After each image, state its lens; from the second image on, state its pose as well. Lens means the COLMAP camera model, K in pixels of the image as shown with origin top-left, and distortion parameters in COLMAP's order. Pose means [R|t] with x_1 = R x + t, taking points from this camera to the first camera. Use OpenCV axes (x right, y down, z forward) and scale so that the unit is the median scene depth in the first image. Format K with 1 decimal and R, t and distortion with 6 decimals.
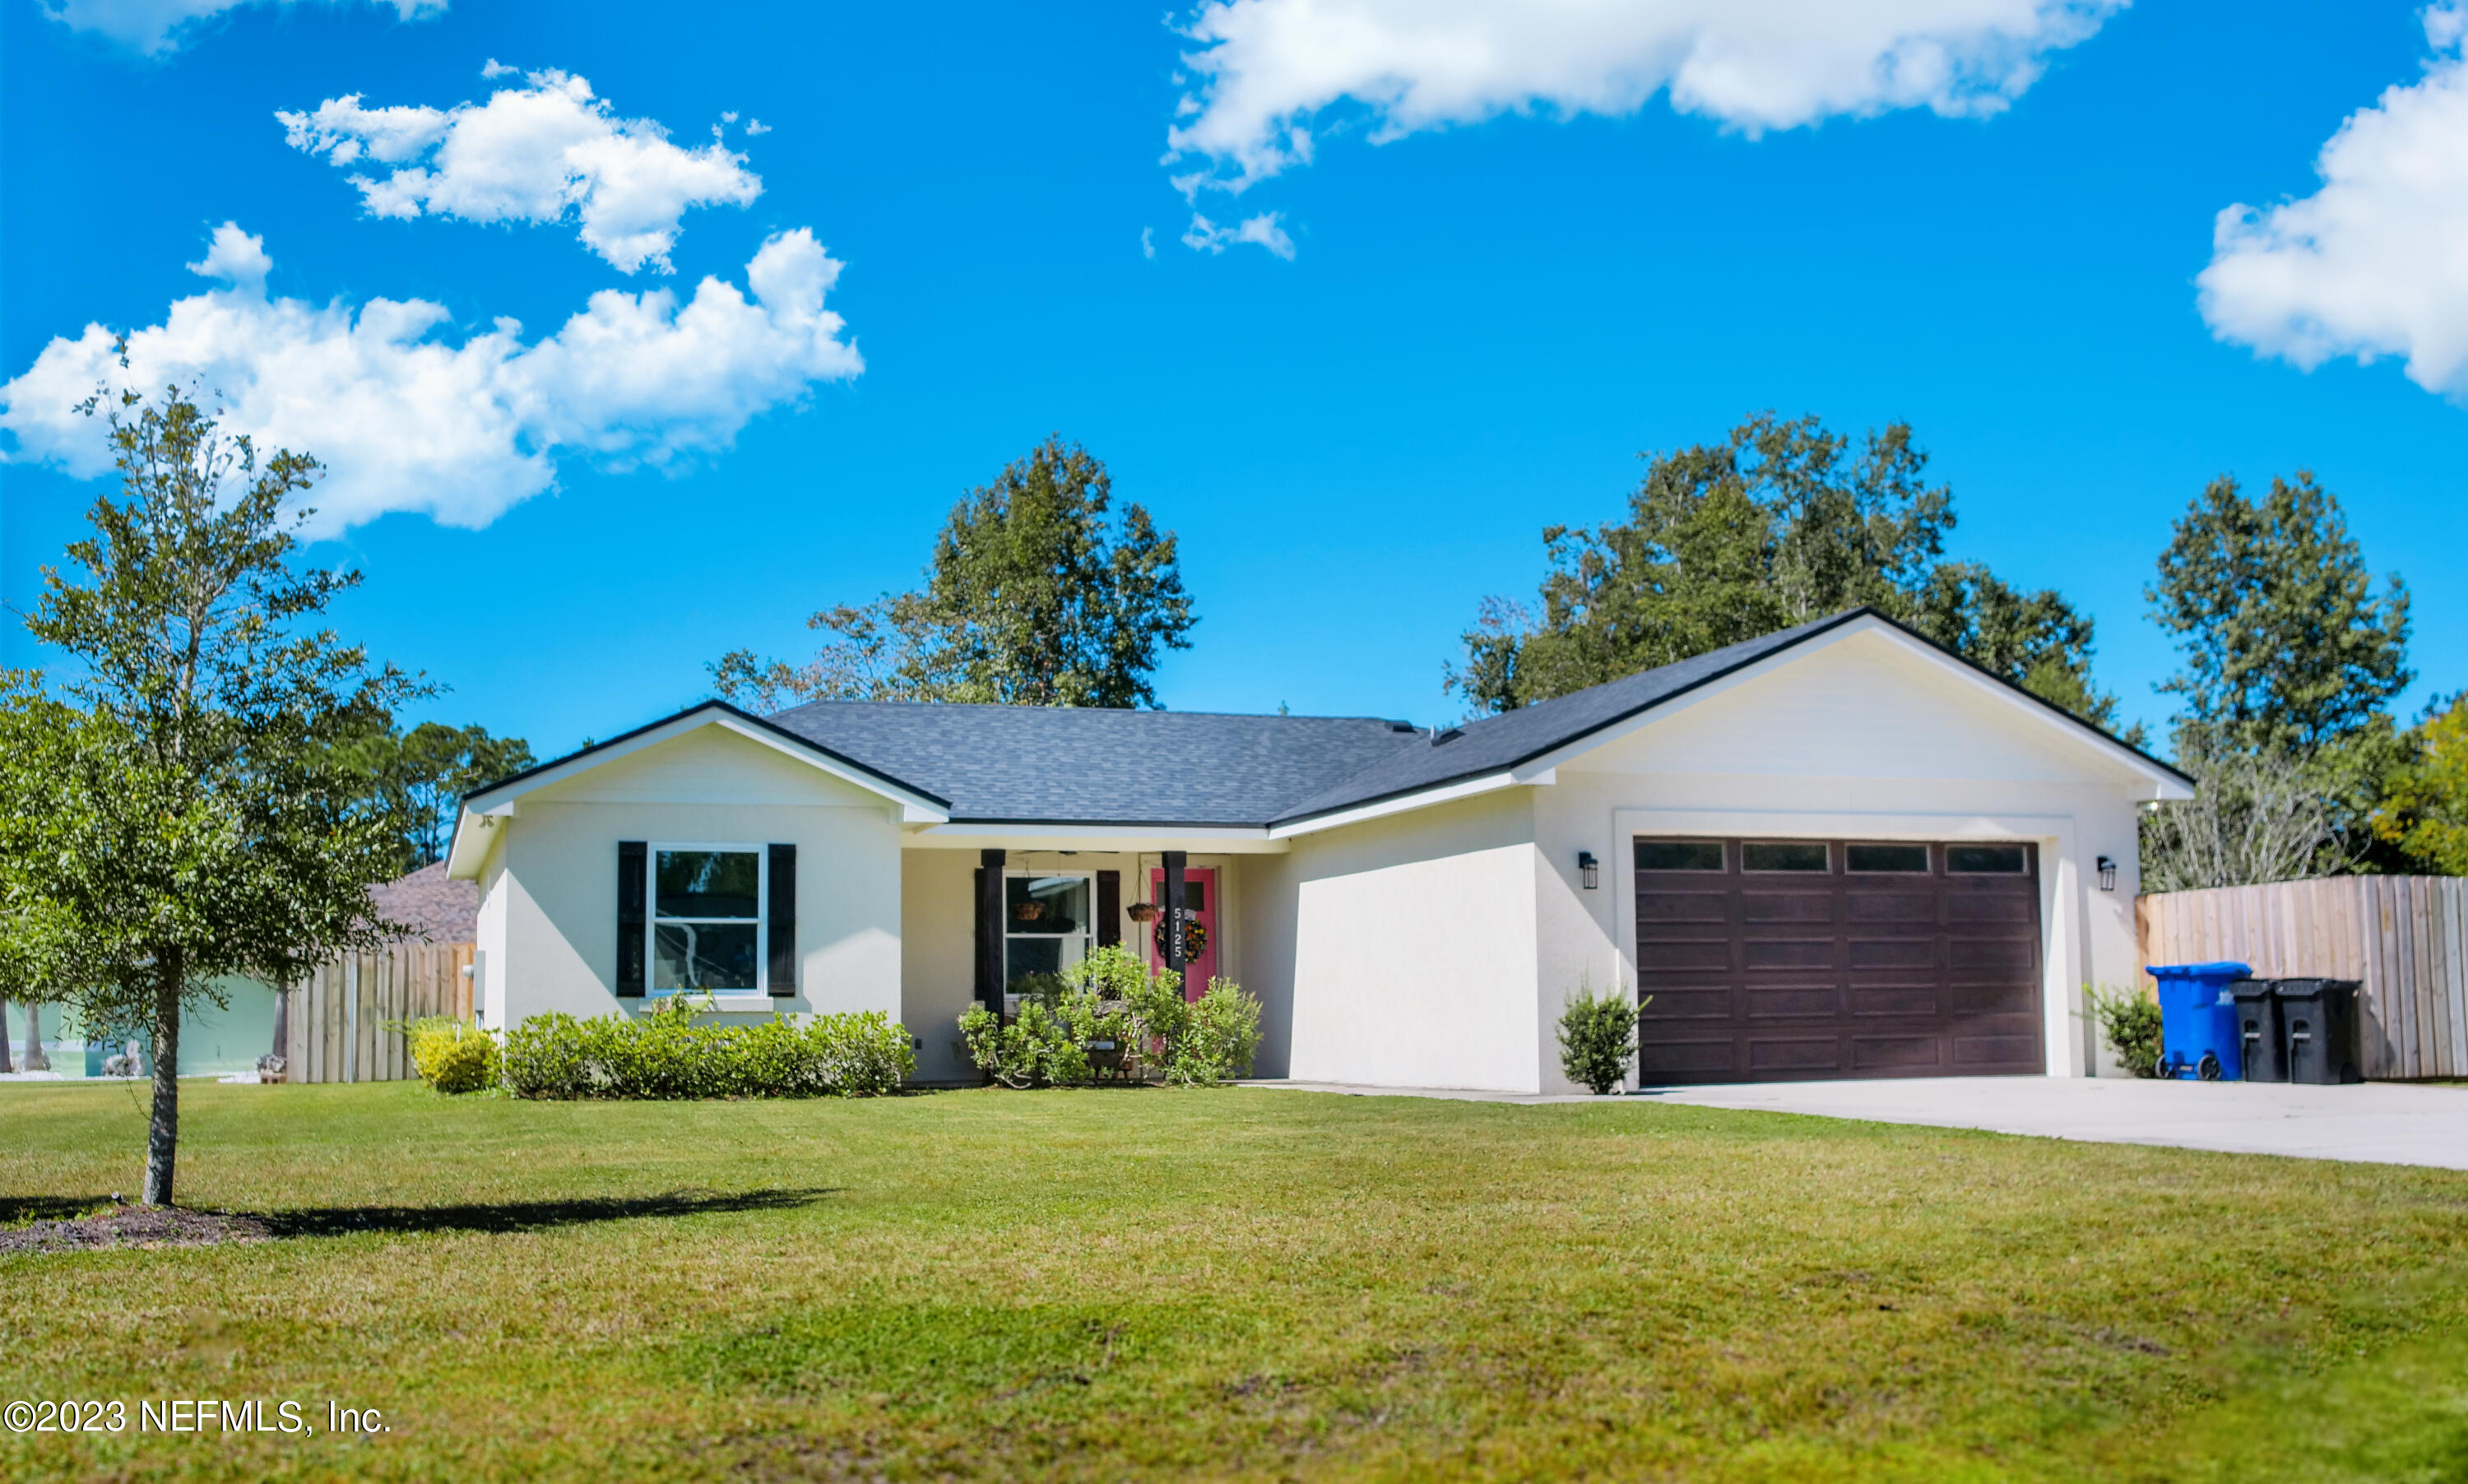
lens RADIAL K [[2387.0, 0, 1234.0], [0, 2387.0, 742.0], [0, 0, 1]] dist [0.005285, -0.183404]
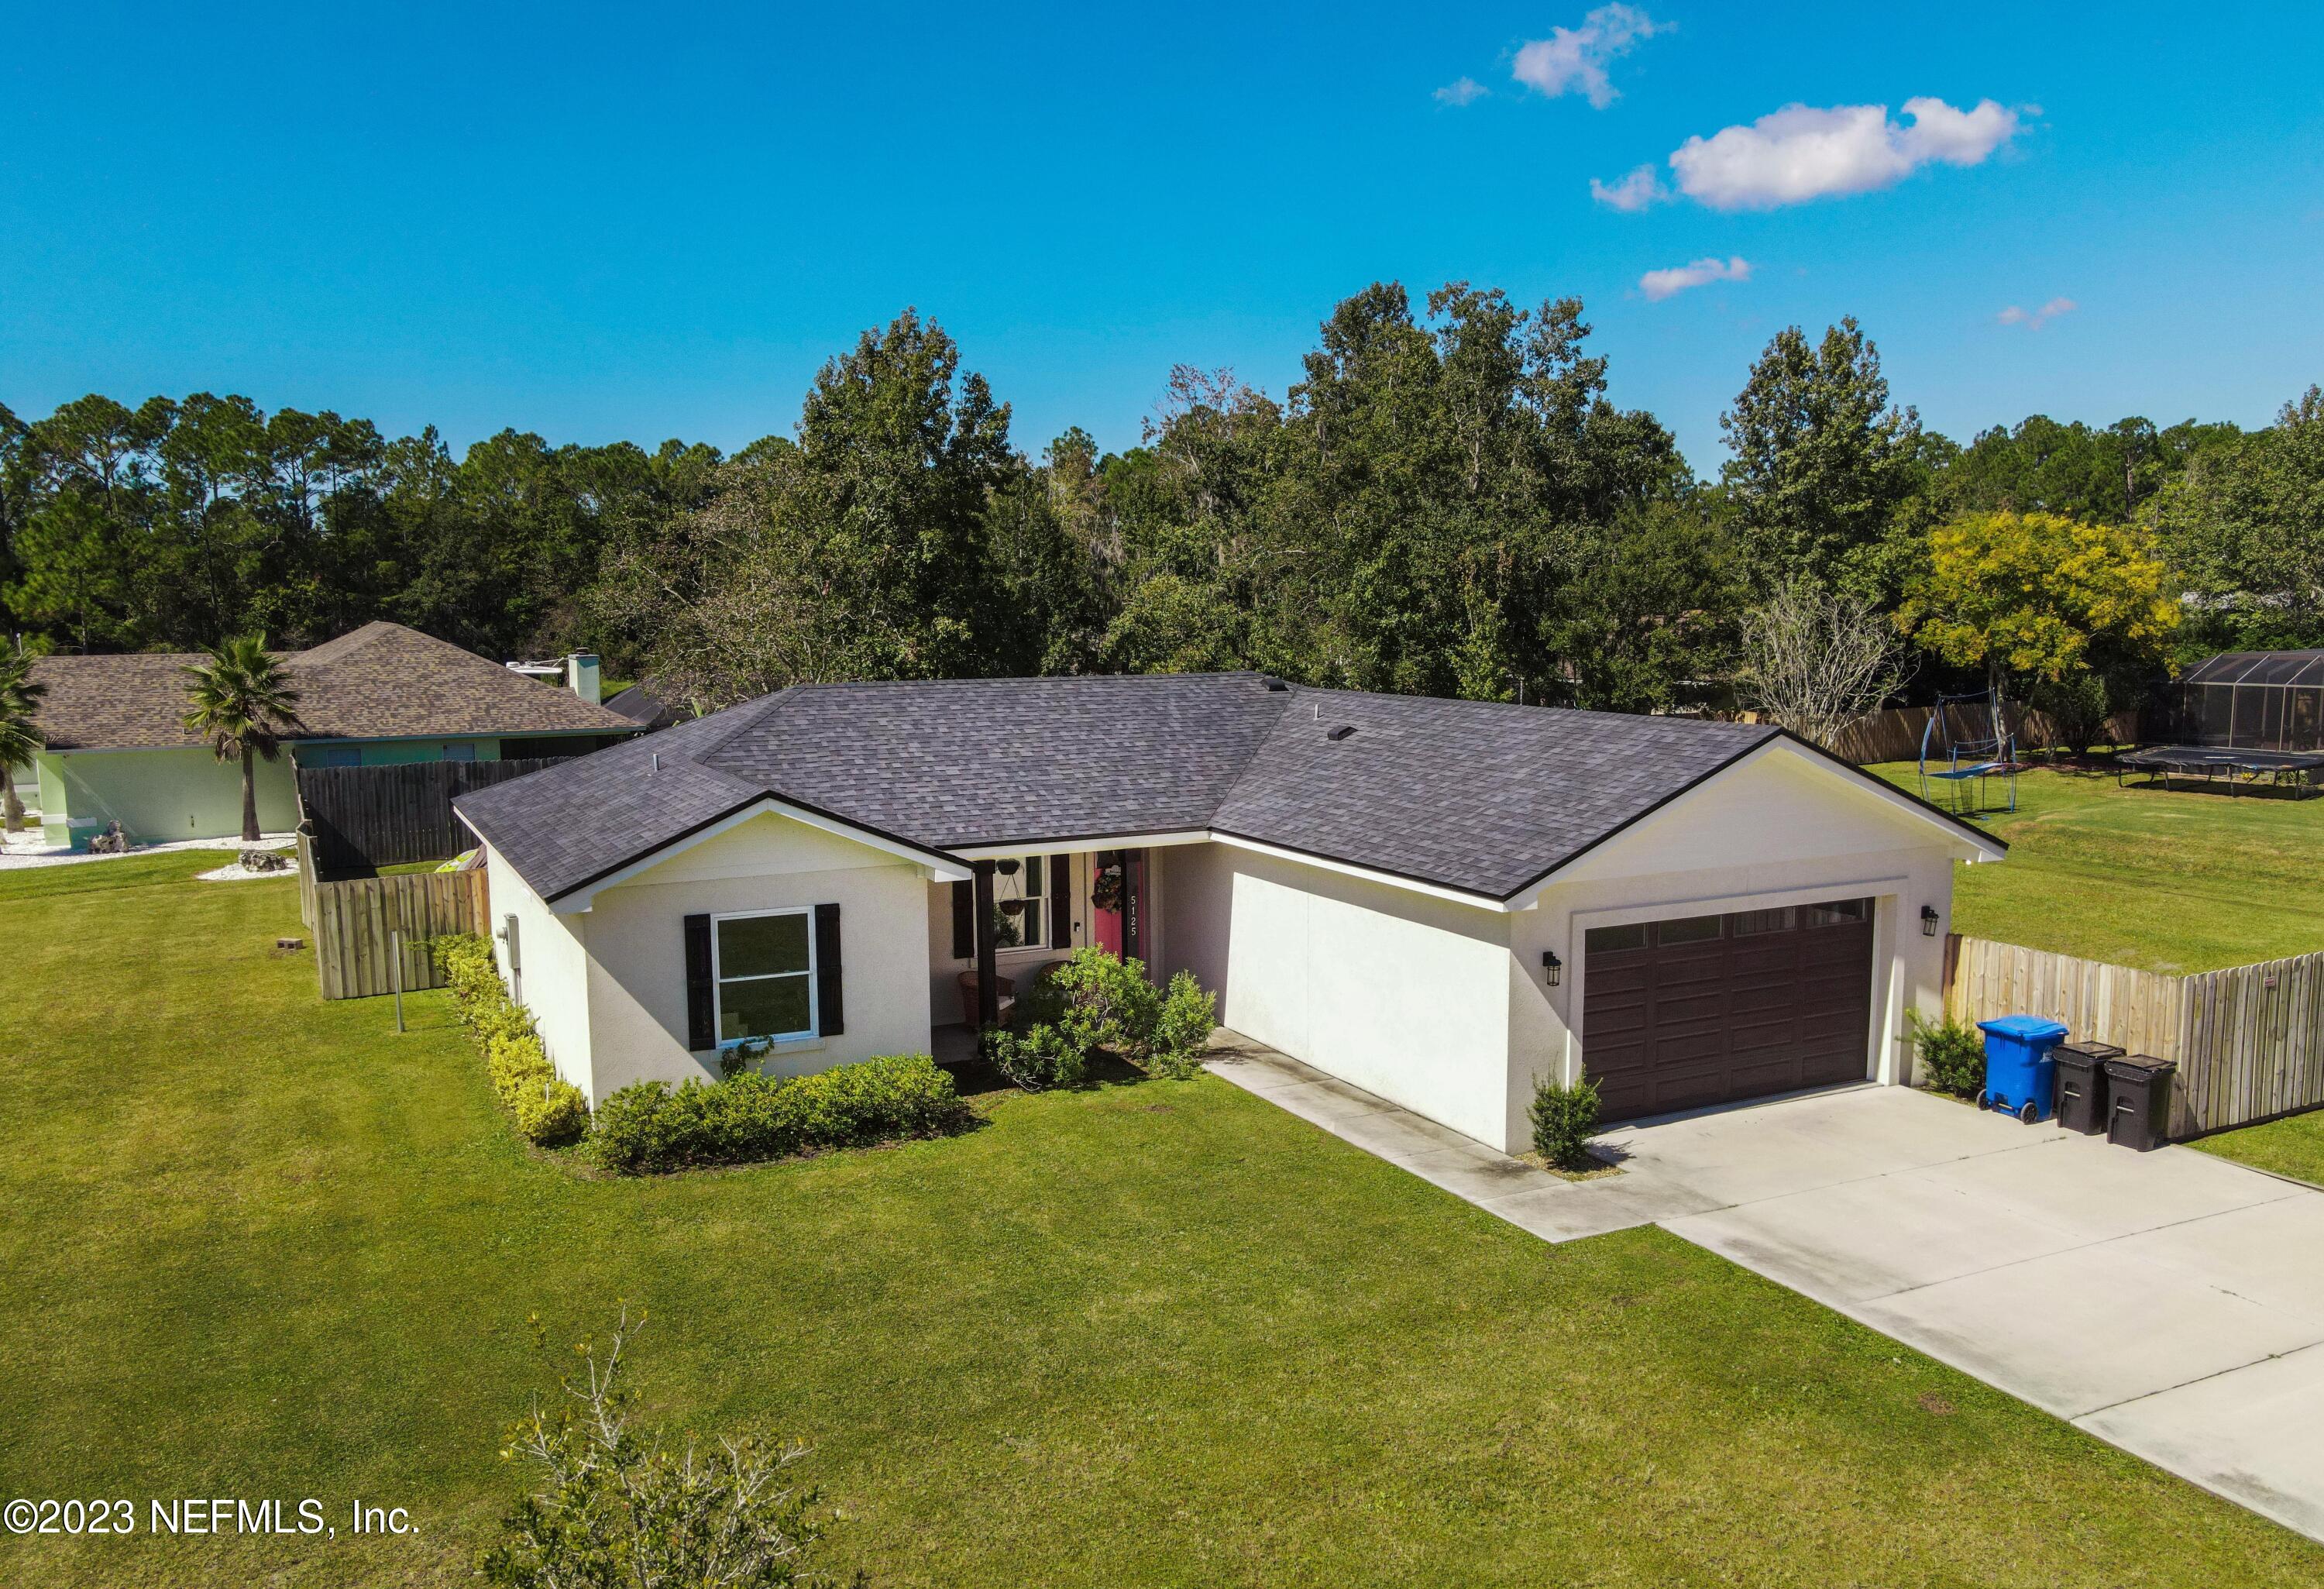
lens RADIAL K [[1737.8, 0, 1153.4], [0, 1737.8, 803.1], [0, 0, 1]] dist [0.045733, -0.005011]
pose [[0.991190, -0.010437, 0.132033, -0.144491], [-0.020501, 0.972786, 0.230796, -0.199251], [-0.130849, -0.231469, 0.964002, 0.191221]]
